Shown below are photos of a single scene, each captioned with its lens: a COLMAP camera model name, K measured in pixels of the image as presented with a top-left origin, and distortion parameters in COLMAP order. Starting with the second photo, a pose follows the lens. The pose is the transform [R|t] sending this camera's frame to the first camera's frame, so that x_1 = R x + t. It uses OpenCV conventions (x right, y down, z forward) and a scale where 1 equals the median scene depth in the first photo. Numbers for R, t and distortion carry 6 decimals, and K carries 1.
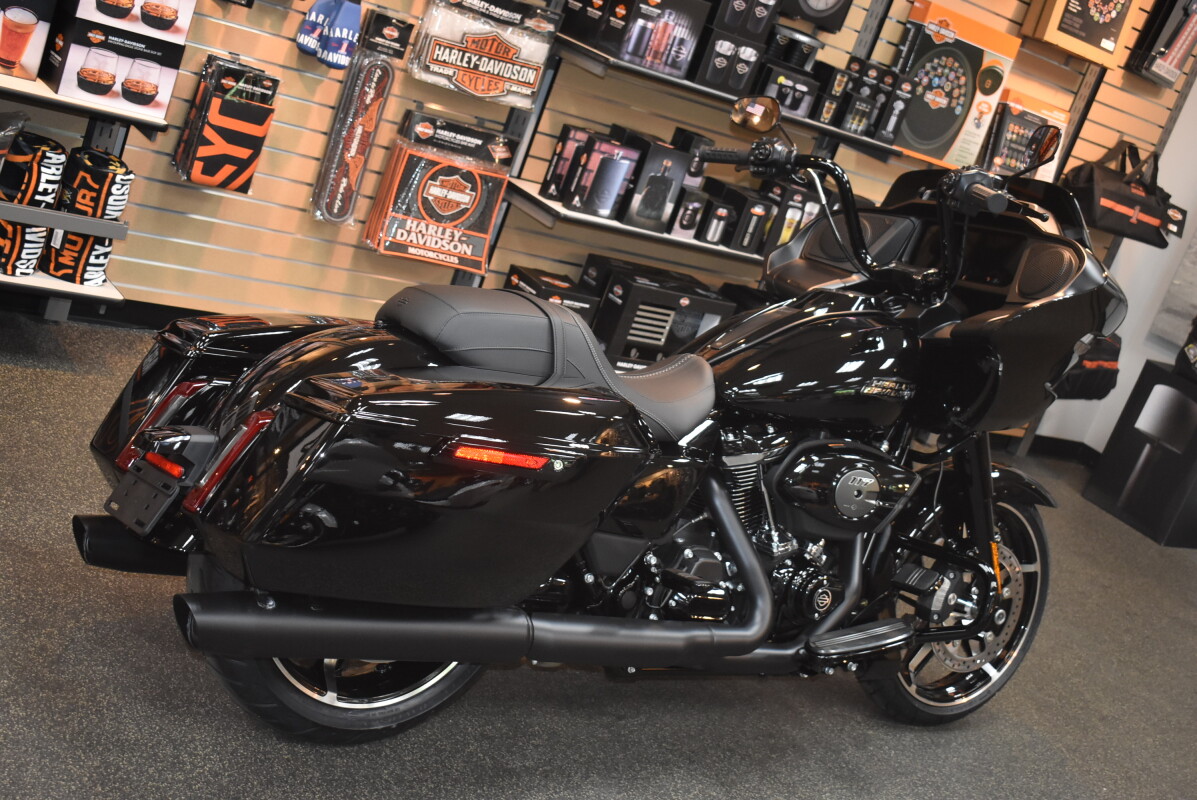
lens RADIAL K [[1631.0, 0, 598.5], [0, 1631.0, 400.0], [0, 0, 1]] dist [-0.025638, -0.022047]
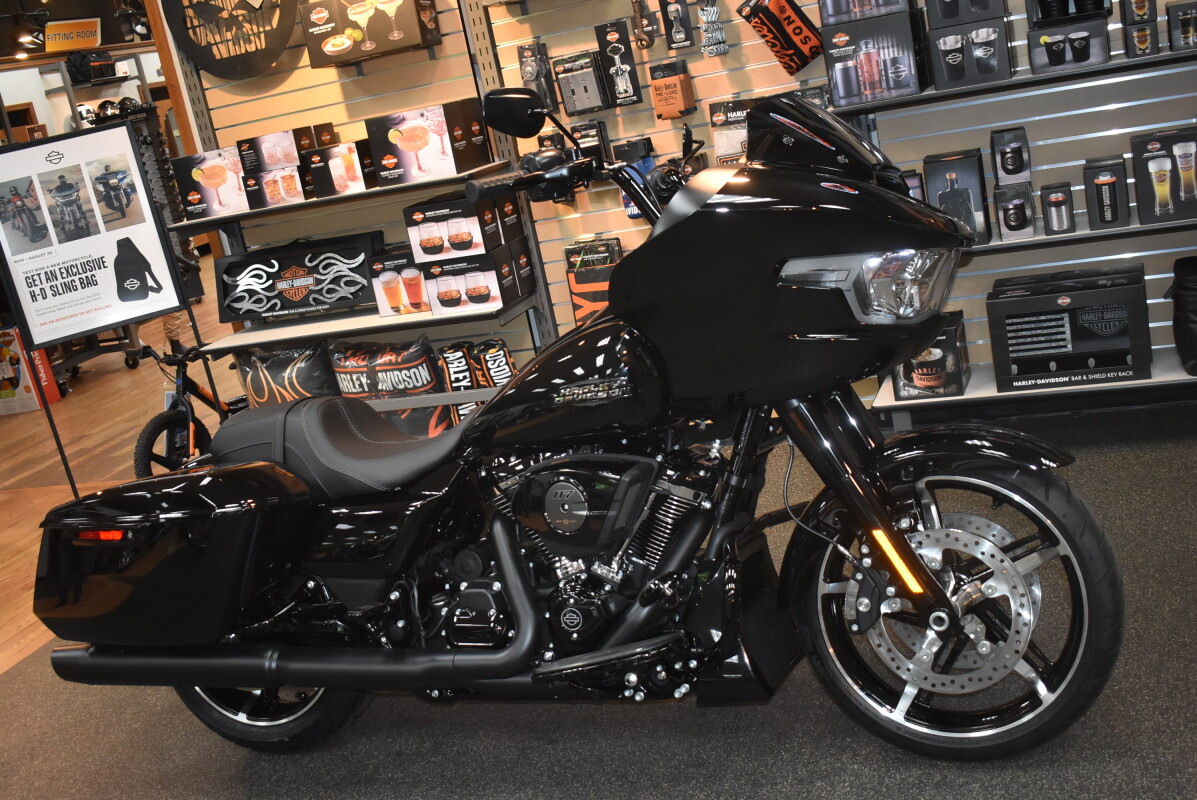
lens RADIAL K [[1317.6, 0, 598.5], [0, 1317.6, 400.0], [0, 0, 1]] dist [-0.063733, 0.014629]
pose [[0.458840, -0.221386, -0.860496, 0.594897], [0.139053, 0.974420, -0.176549, 0.094437], [0.877570, -0.038647, 0.477888, 0.443682]]
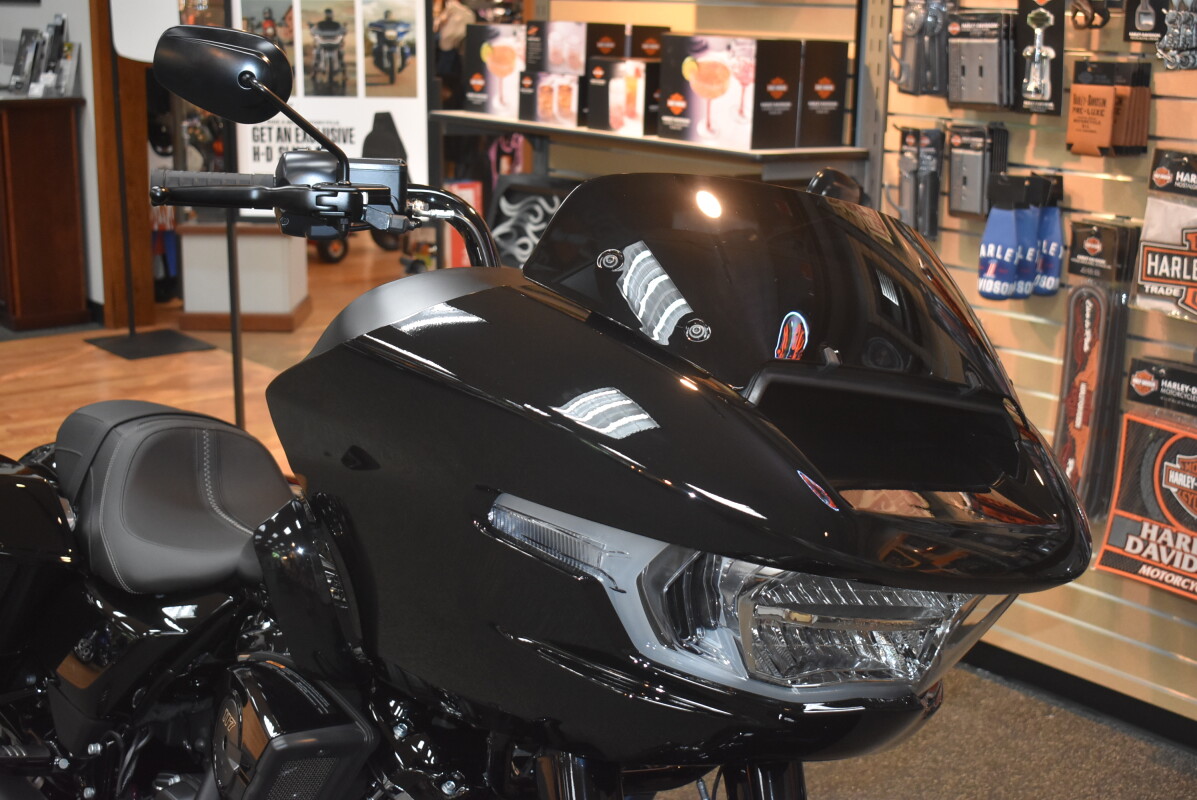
lens RADIAL K [[1711.8, 0, 598.5], [0, 1711.8, 400.0], [0, 0, 1]] dist [-0.022175, -0.013164]
pose [[0.064846, -0.112210, -0.991566, 0.539767], [-0.275784, 0.952942, -0.125875, -0.011073], [0.959030, 0.281620, 0.030849, 0.740376]]
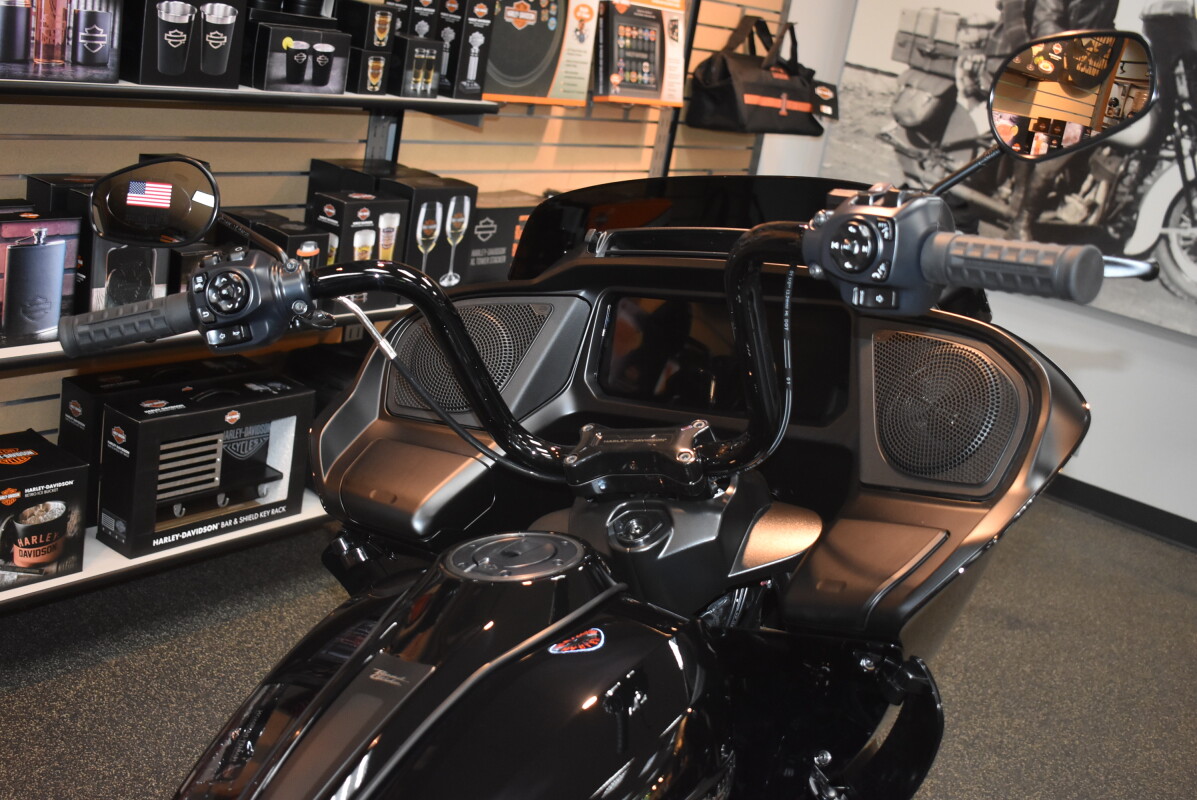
lens RADIAL K [[1364.9, 0, 598.5], [0, 1364.9, 400.0], [0, 0, 1]] dist [-0.069350, 0.029563]
pose [[0.939572, -0.261890, 0.220496, 0.076965], [0.238817, 0.962858, 0.125977, -0.106604], [-0.245299, -0.065706, 0.967218, 0.483685]]
